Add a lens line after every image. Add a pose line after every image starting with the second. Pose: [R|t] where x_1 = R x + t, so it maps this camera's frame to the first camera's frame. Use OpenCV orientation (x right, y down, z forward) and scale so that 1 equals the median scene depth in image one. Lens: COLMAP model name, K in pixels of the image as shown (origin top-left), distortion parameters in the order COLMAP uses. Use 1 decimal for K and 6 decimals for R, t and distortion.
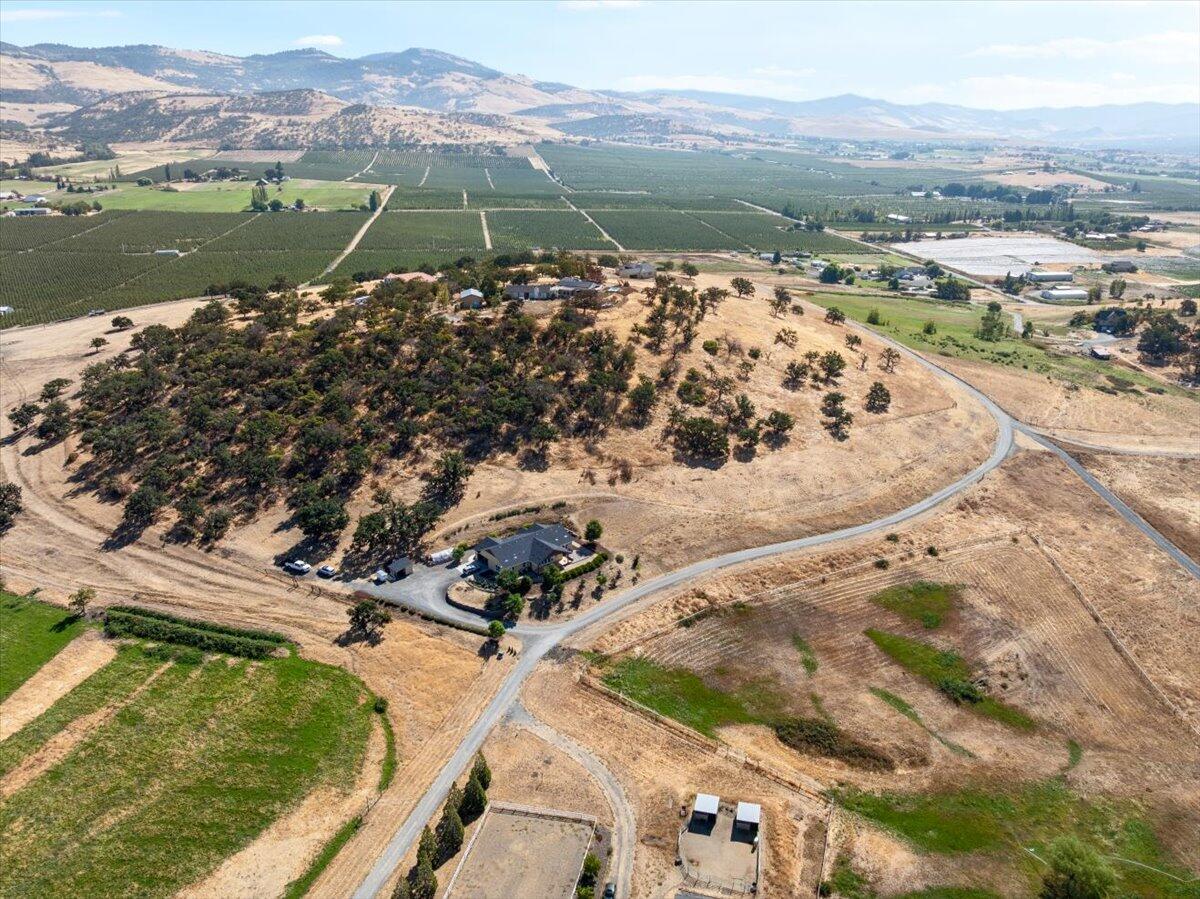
lens RADIAL K [[839.5, 0, 600.0], [0, 839.5, 449.5], [0, 0, 1]] dist [-0.043677, 0.002644]
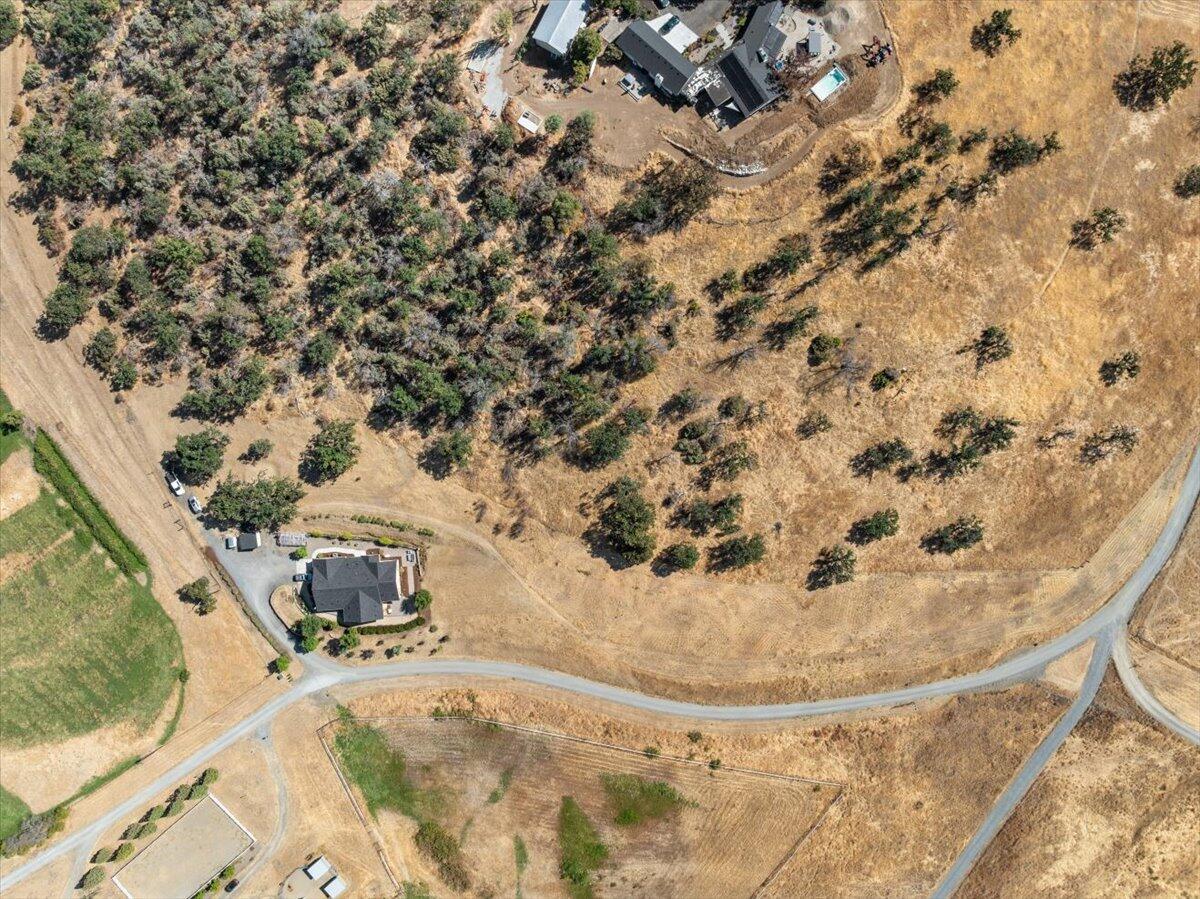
lens RADIAL K [[839.5, 0, 600.0], [0, 839.5, 449.5], [0, 0, 1]] dist [-0.043677, 0.002644]
pose [[0.809004, 0.587633, 0.014108, 0.048500], [-0.216049, 0.274946, 0.936871, -1.027793], [0.546657, -0.760981, 0.349391, 0.970235]]
